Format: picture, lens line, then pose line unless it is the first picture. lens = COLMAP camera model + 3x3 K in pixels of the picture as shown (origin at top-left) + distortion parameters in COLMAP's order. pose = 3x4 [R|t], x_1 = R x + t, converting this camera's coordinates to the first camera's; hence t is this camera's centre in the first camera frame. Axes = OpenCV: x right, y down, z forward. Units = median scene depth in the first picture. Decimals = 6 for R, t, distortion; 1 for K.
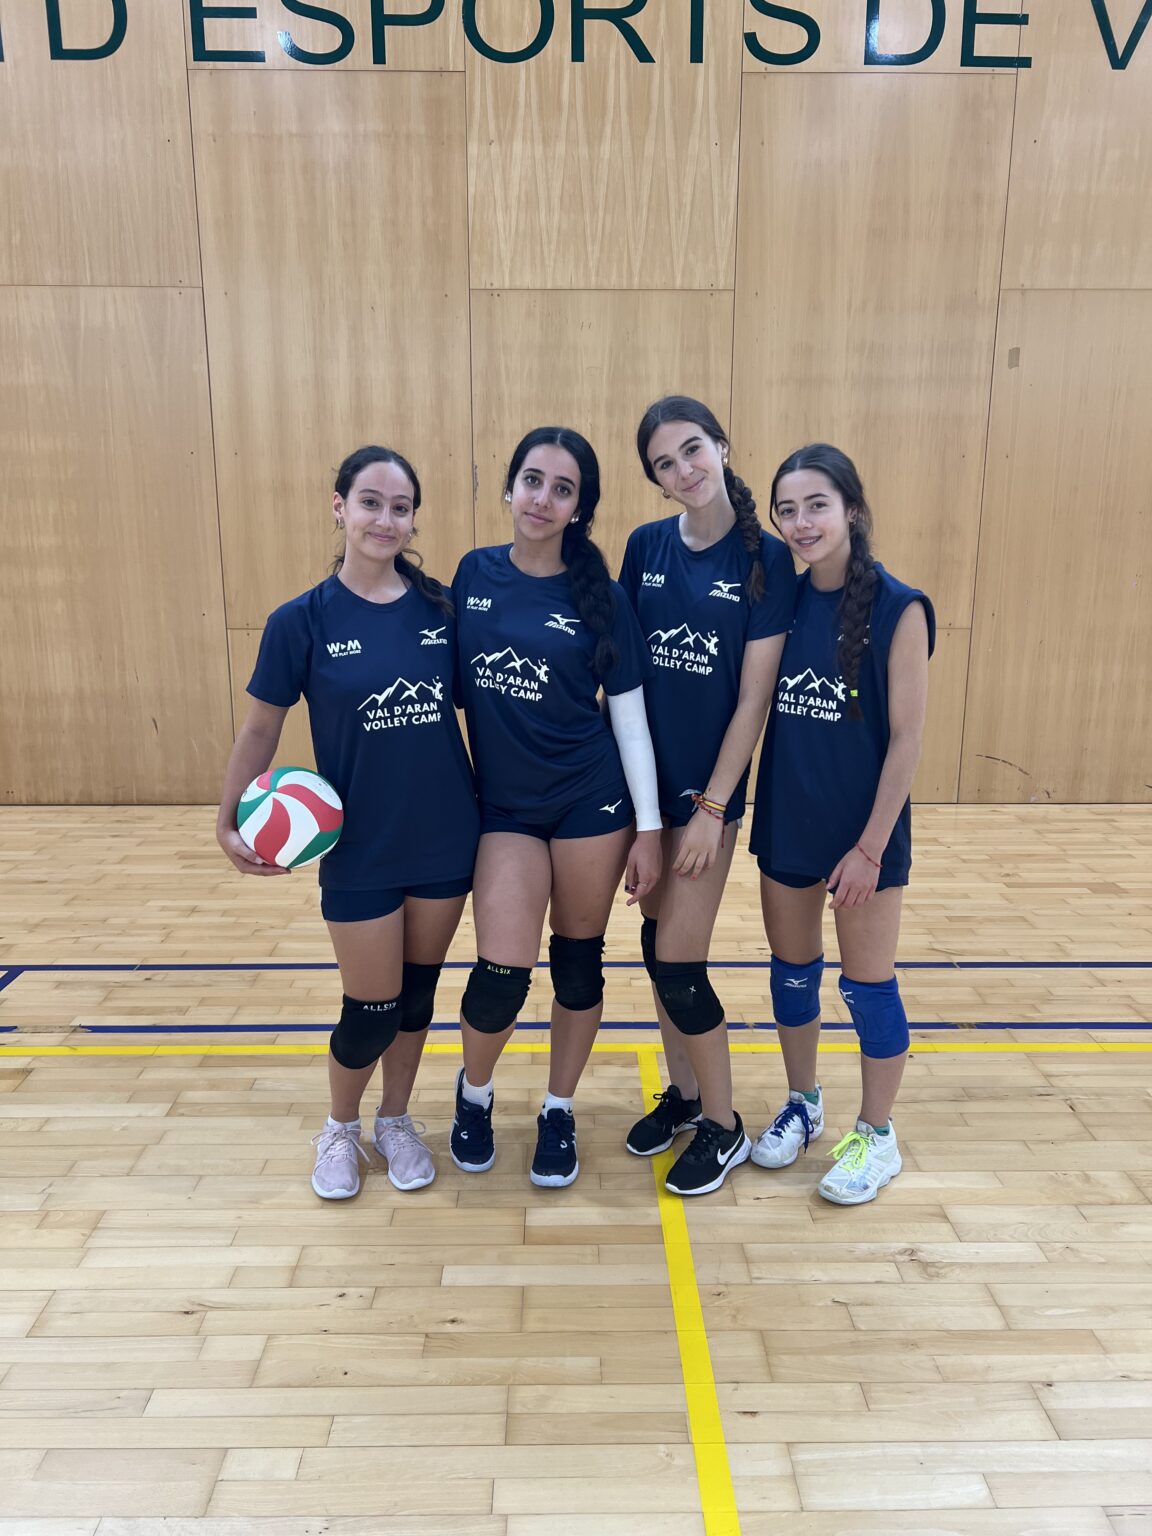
lens RADIAL K [[1155.5, 0, 576.4], [0, 1155.5, 773.4], [0, 0, 1]] dist [0.042413, -0.042490]
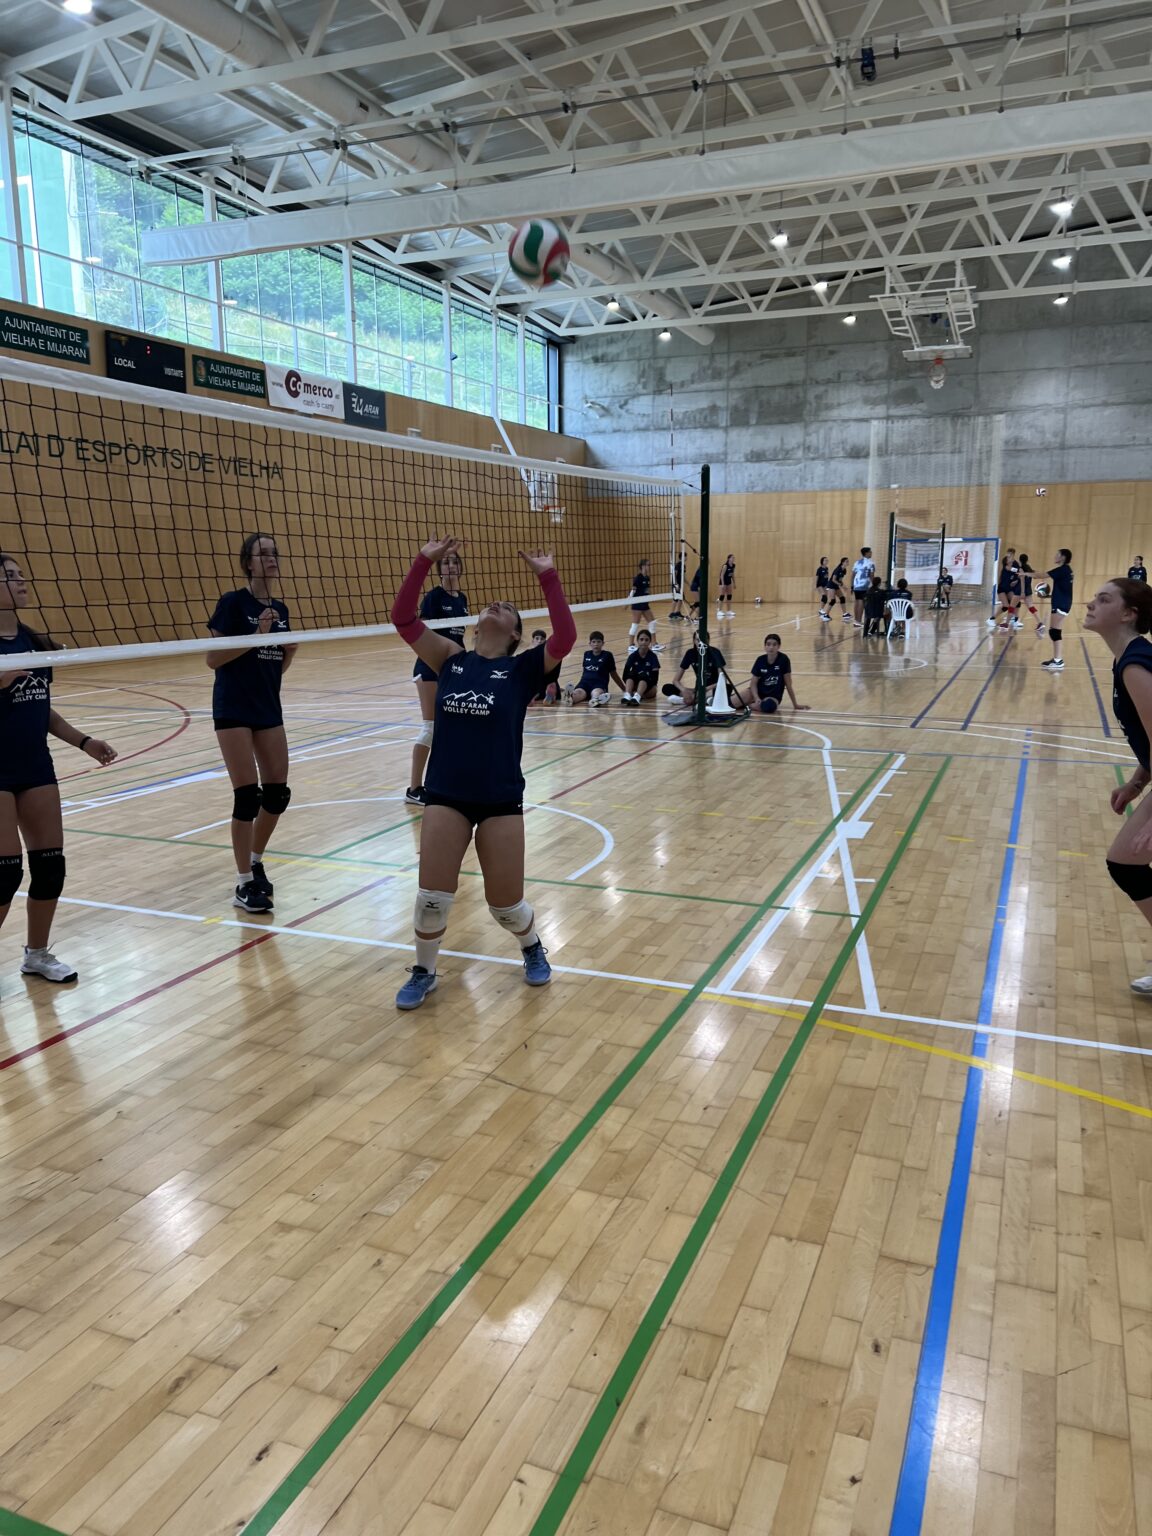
lens RADIAL K [[1155.5, 0, 563.6], [0, 1155.5, 779.1], [0, 0, 1]] dist [0.042413, -0.042490]
pose [[0.392751, -0.179821, 0.901893, -3.406218], [0.209998, 0.972323, 0.102415, 0.394213], [-0.895348, 0.149173, 0.419643, -1.979136]]
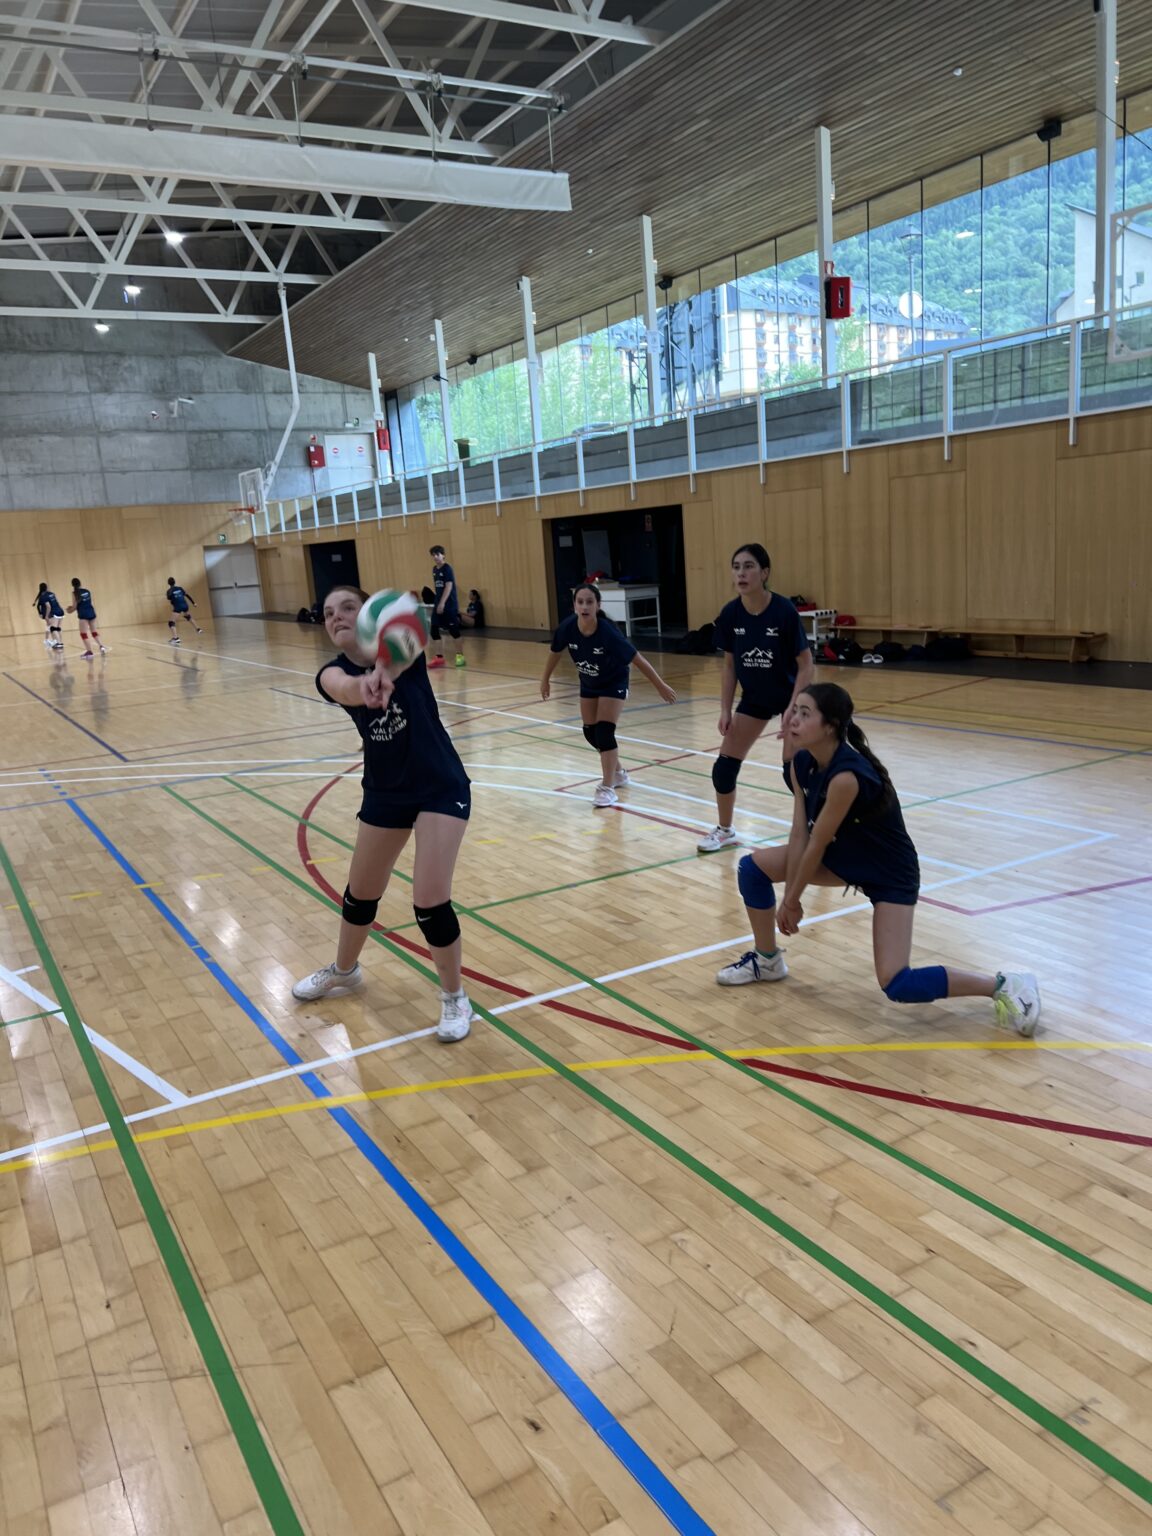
lens RADIAL K [[1155.5, 0, 590.2], [0, 1155.5, 781.0], [0, 0, 1]] dist [0.042413, -0.042490]
pose [[-0.504305, -0.143263, 0.851559, -3.271576], [0.255191, 0.917371, 0.305462, 0.333879], [-0.824957, 0.371356, -0.426075, -1.699672]]
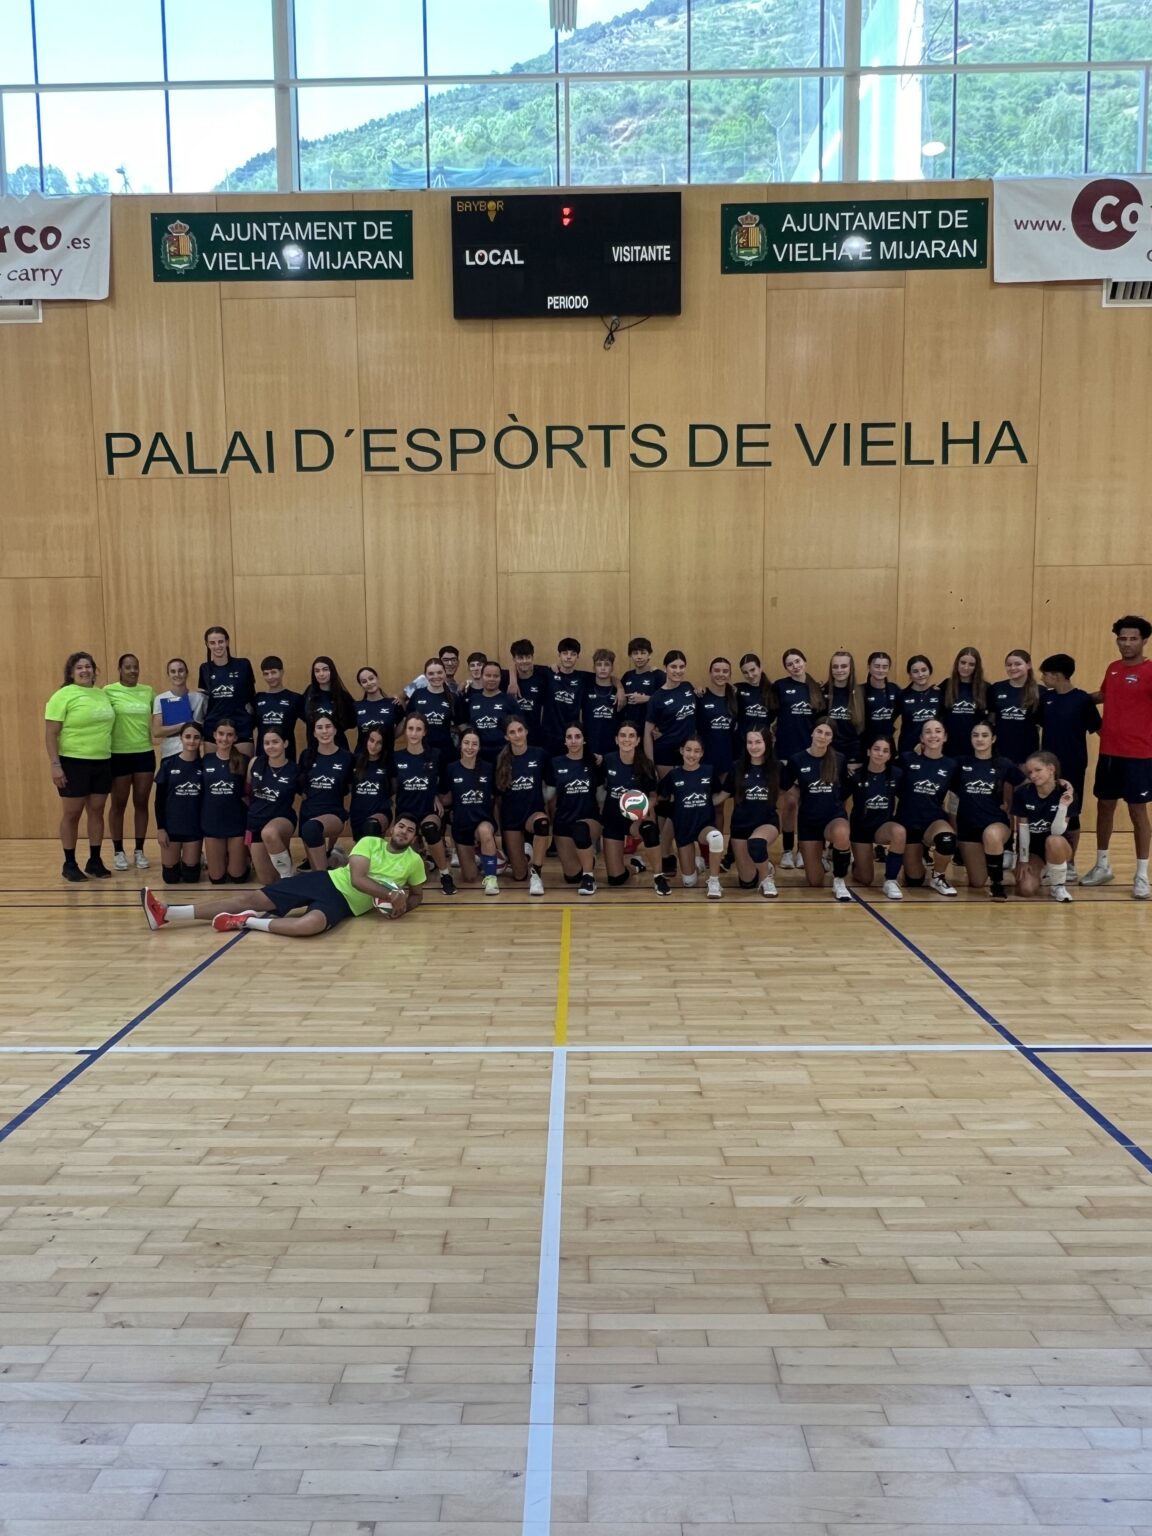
lens RADIAL K [[1031.6, 0, 564.9], [0, 1031.6, 752.9], [0, 0, 1]] dist [0.001746, -0.004737]
pose [[0.999448, -0.008601, -0.032093, 0.079947], [0.004622, 0.992513, -0.122054, 0.109158], [0.032903, 0.121839, 0.992004, -0.726179]]
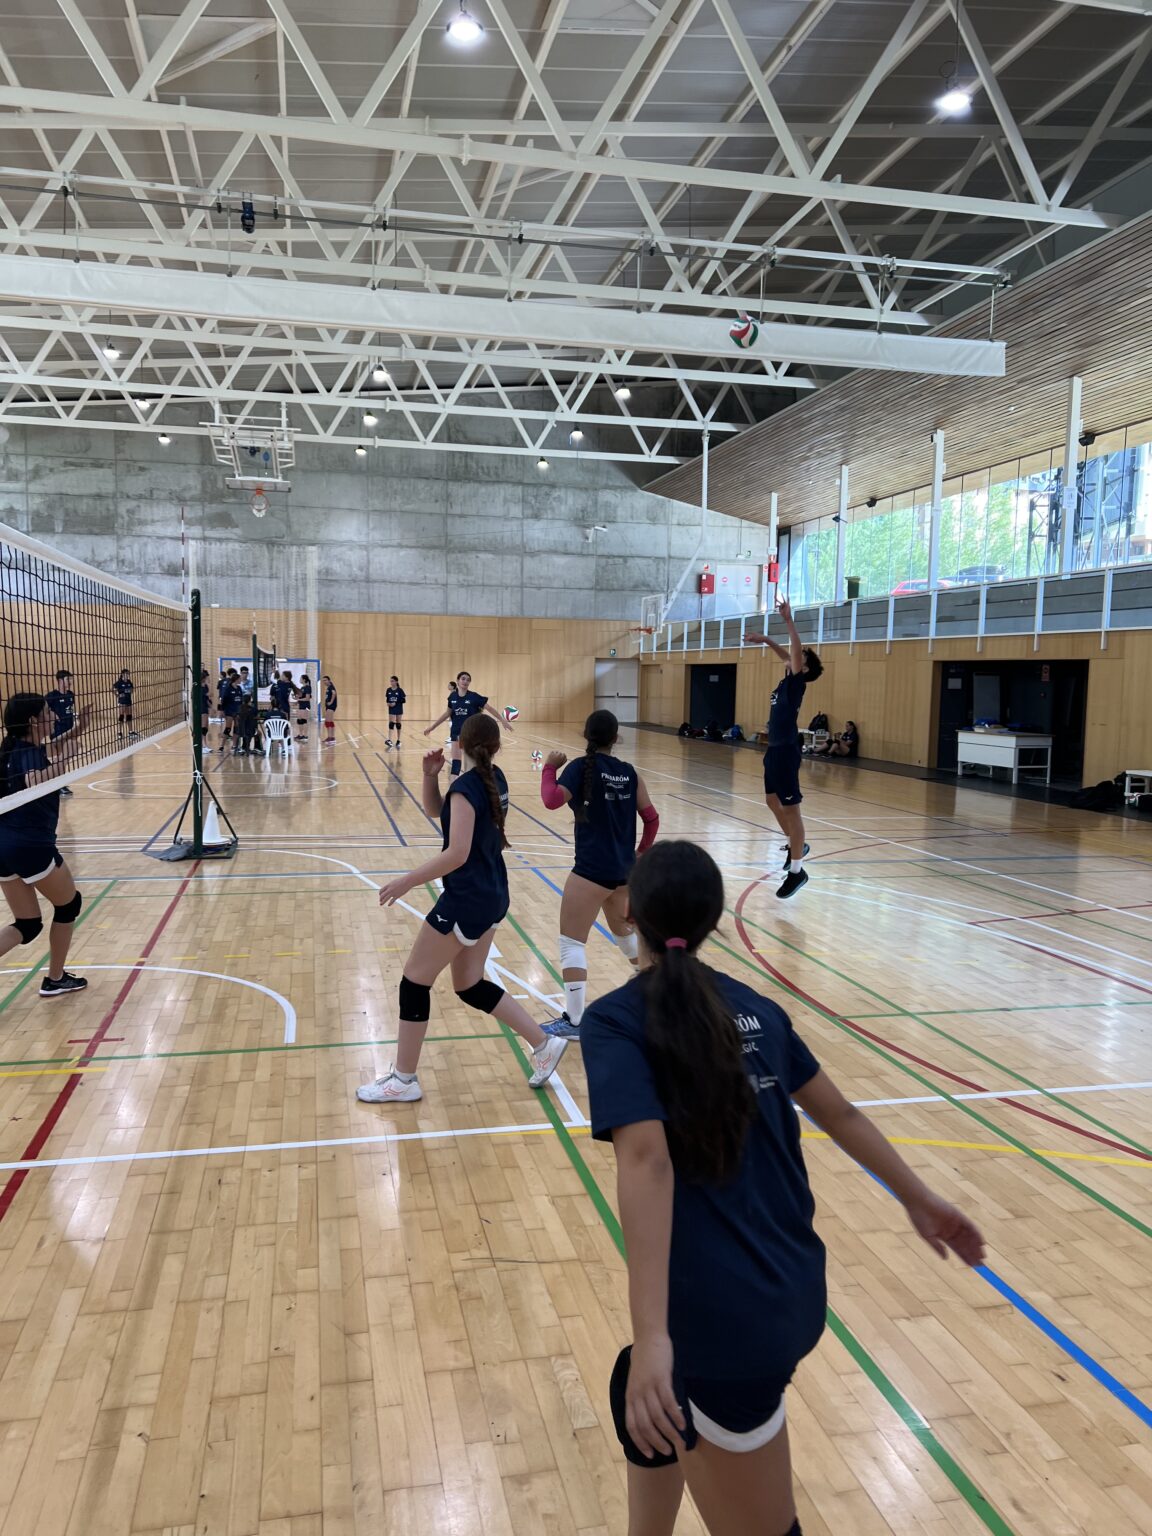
lens RADIAL K [[1155.5, 0, 572.2], [0, 1155.5, 781.4], [0, 0, 1]] dist [0.042413, -0.042490]
pose [[-0.213698, -0.097841, 0.971988, -3.469761], [0.197295, 0.970147, 0.141032, 0.230956], [-0.956769, 0.221907, -0.188015, -1.420773]]
